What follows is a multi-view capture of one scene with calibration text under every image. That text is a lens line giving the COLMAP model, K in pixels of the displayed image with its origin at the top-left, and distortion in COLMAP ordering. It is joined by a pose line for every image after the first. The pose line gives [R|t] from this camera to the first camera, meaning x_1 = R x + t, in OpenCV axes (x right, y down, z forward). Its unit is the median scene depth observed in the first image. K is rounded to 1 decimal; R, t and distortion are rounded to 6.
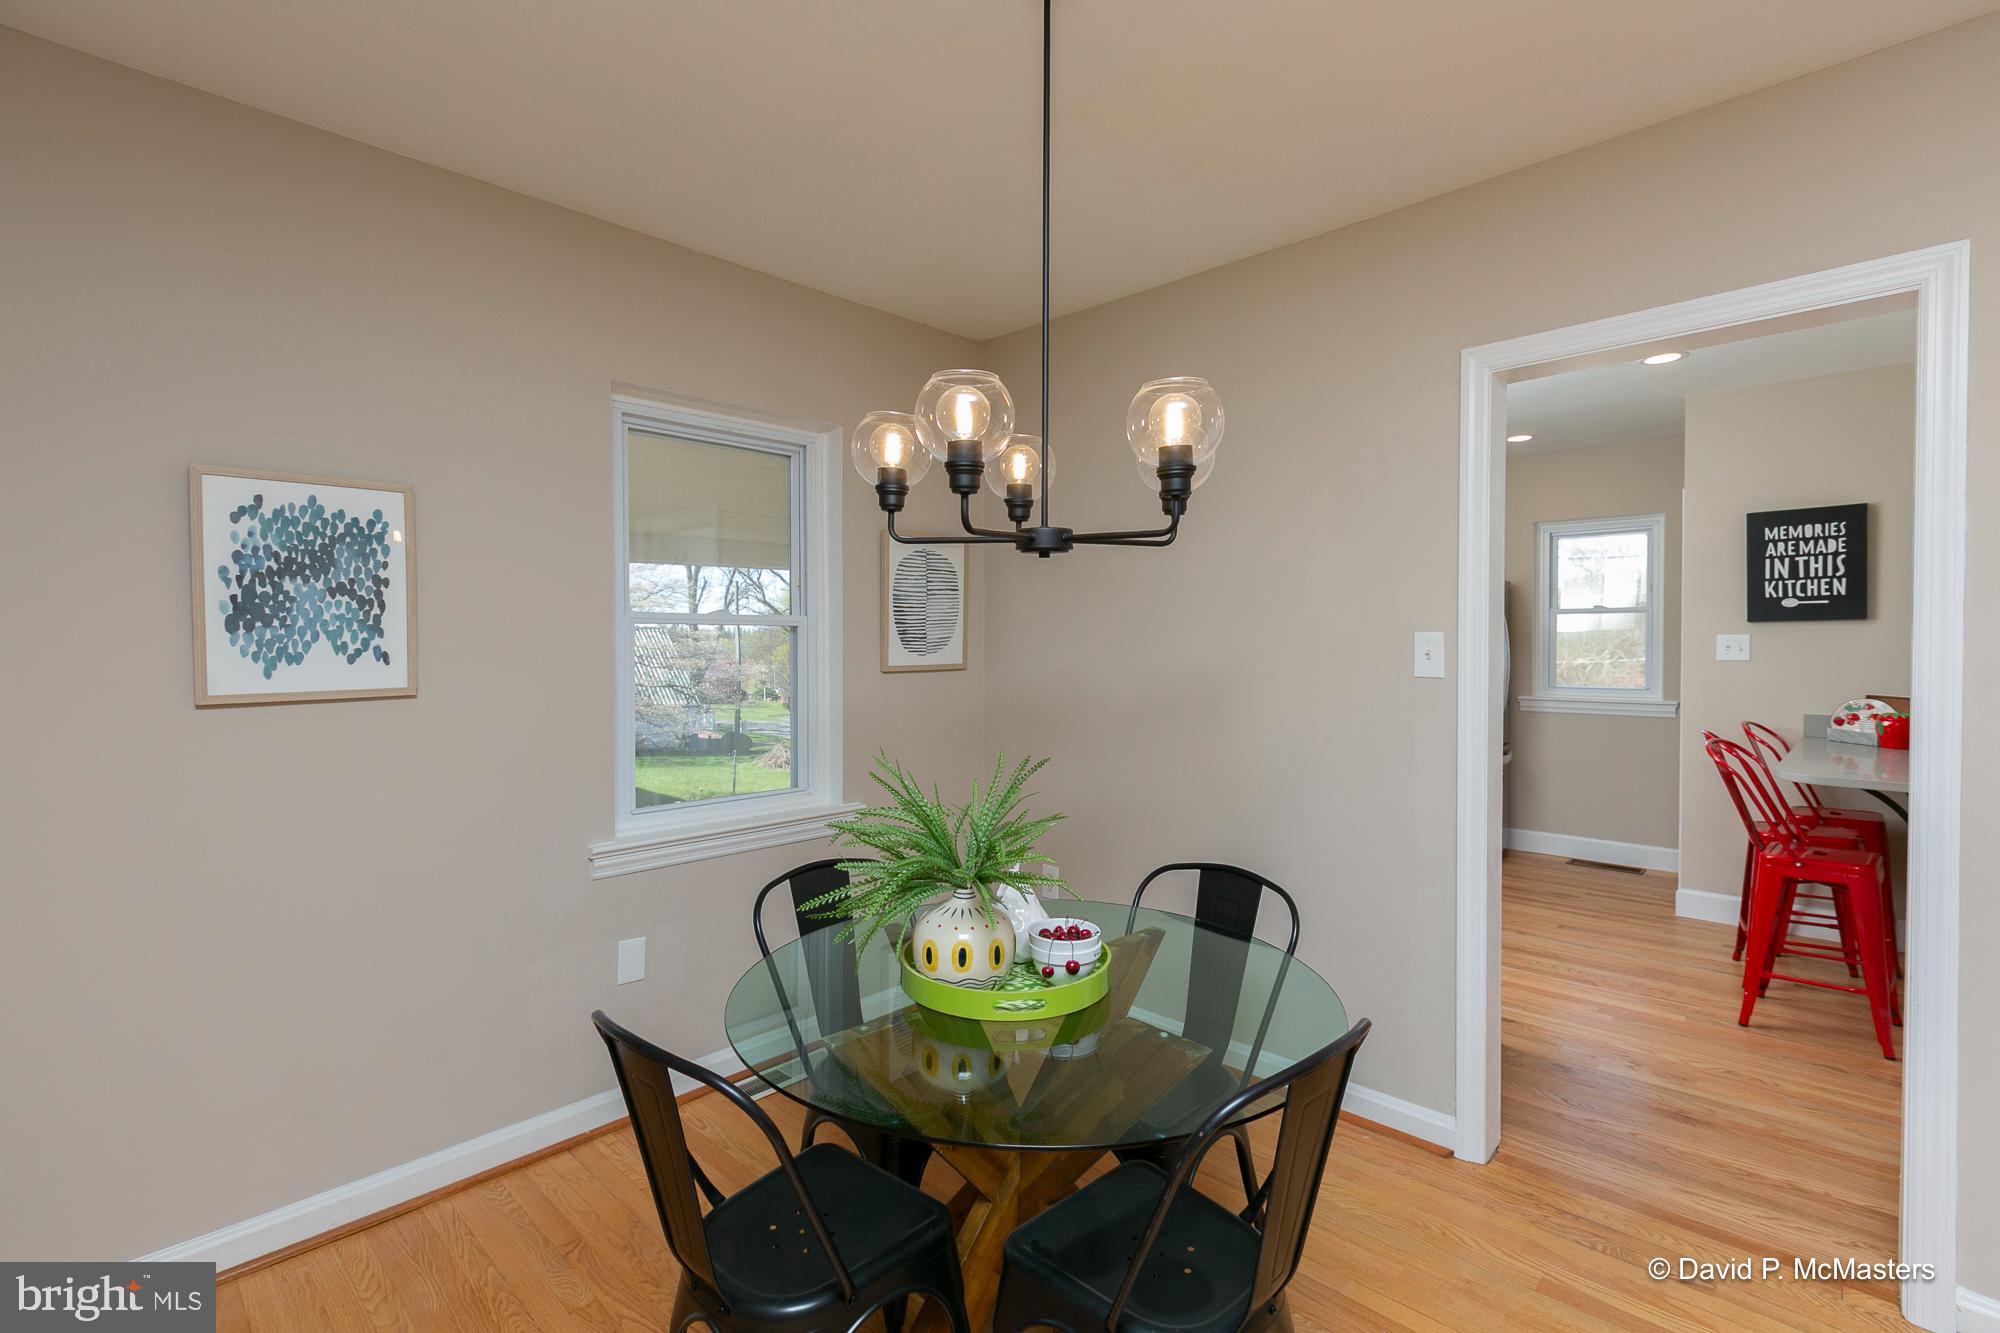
lens RADIAL K [[901.4, 0, 1002.6], [0, 901.4, 660.1], [0, 0, 1]] dist [-0.000275, -0.000702]
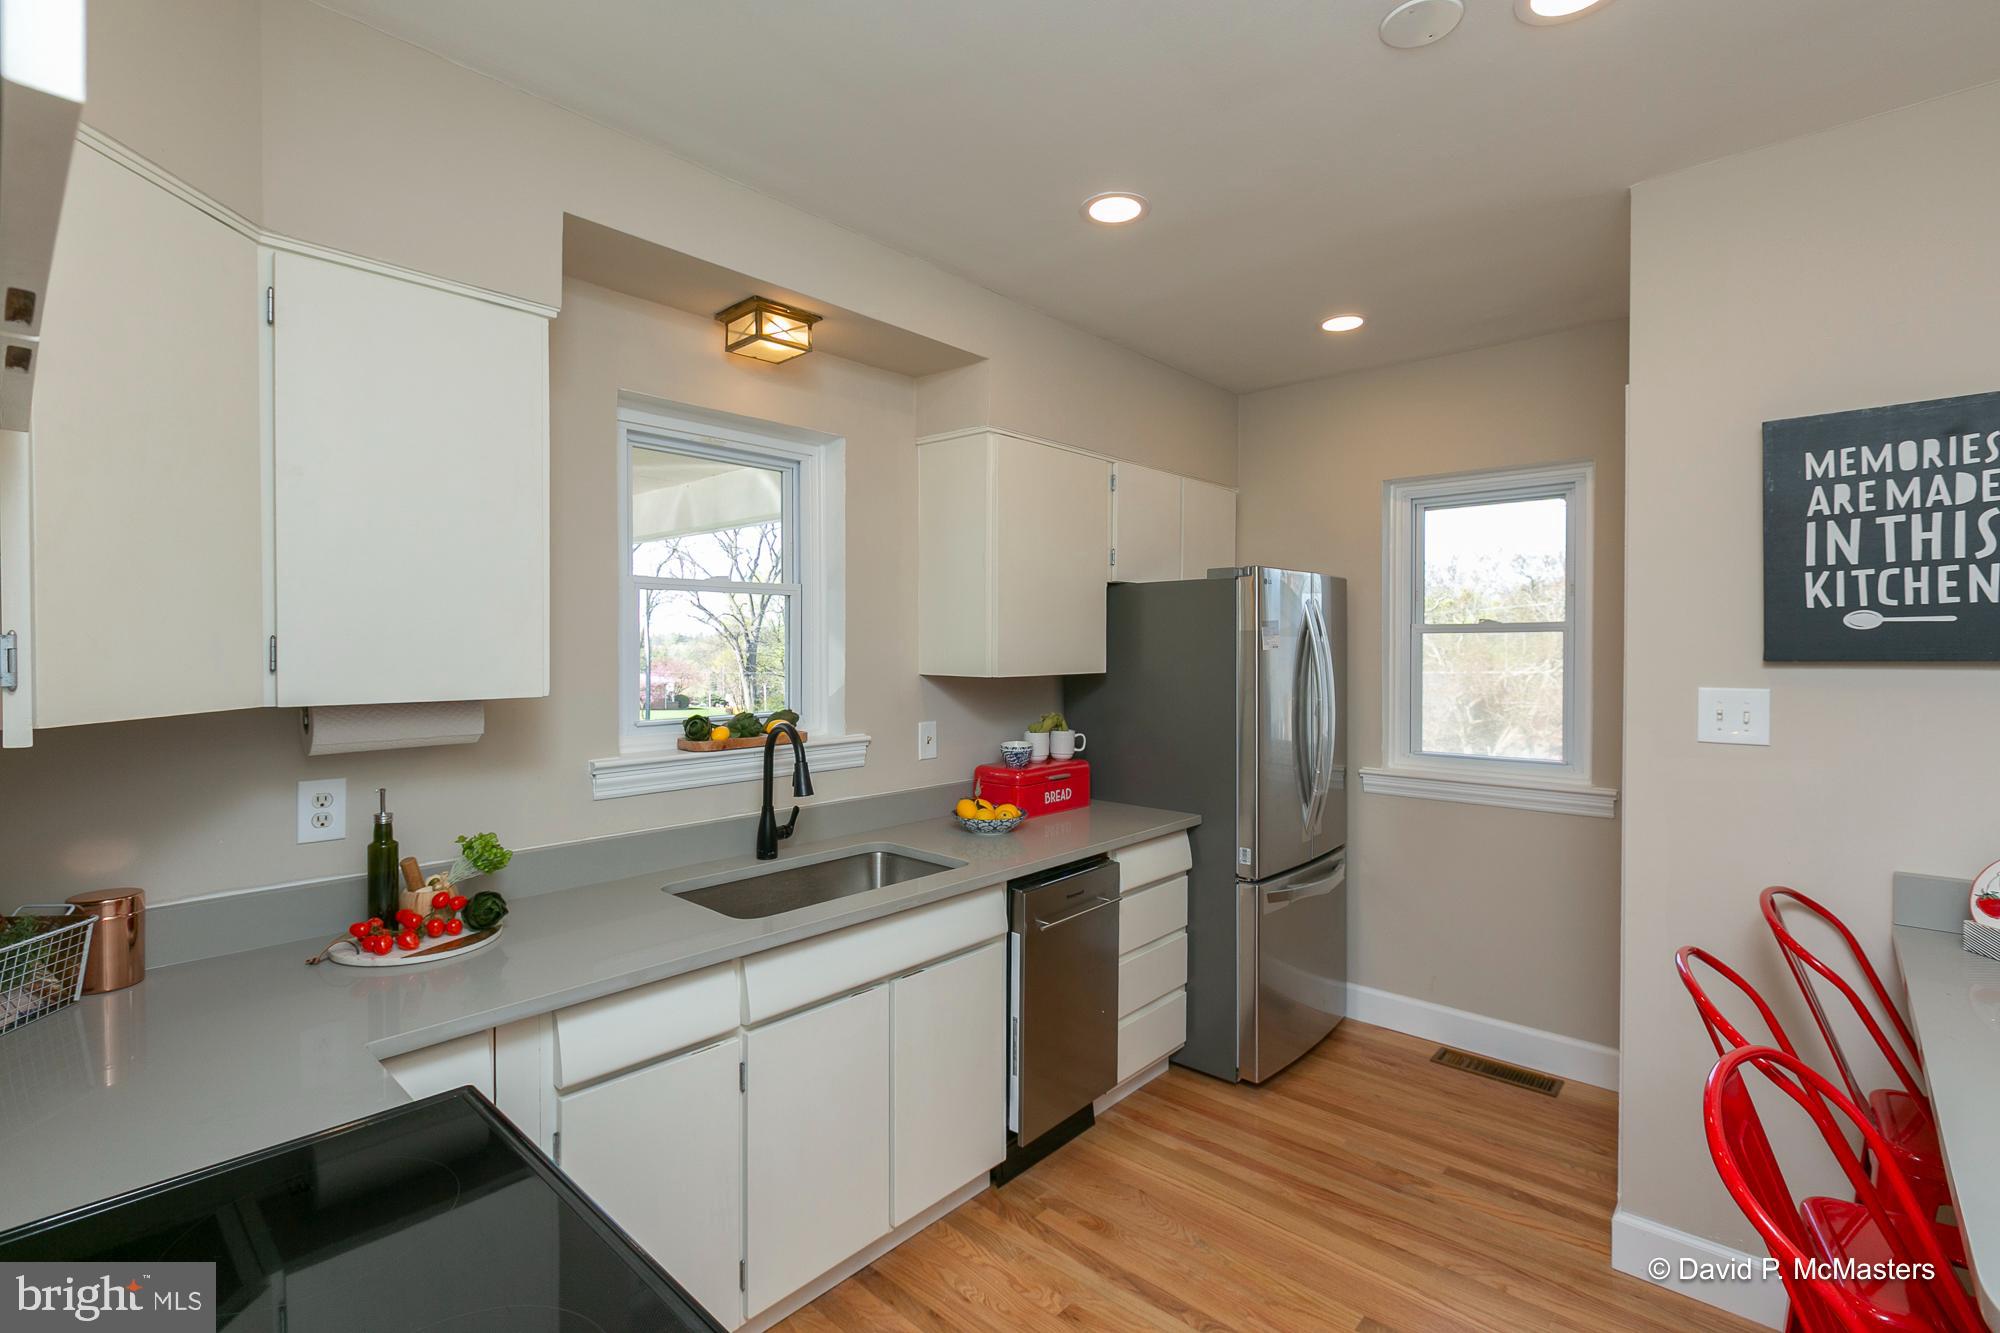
lens RADIAL K [[901.4, 0, 1002.6], [0, 901.4, 660.1], [0, 0, 1]] dist [-0.000275, -0.000702]
pose [[0.998949, 0.004405, 0.045617, 0.434114], [-0.004104, 0.999969, -0.006684, -0.039480], [-0.045645, 0.006490, 0.998937, 0.580574]]
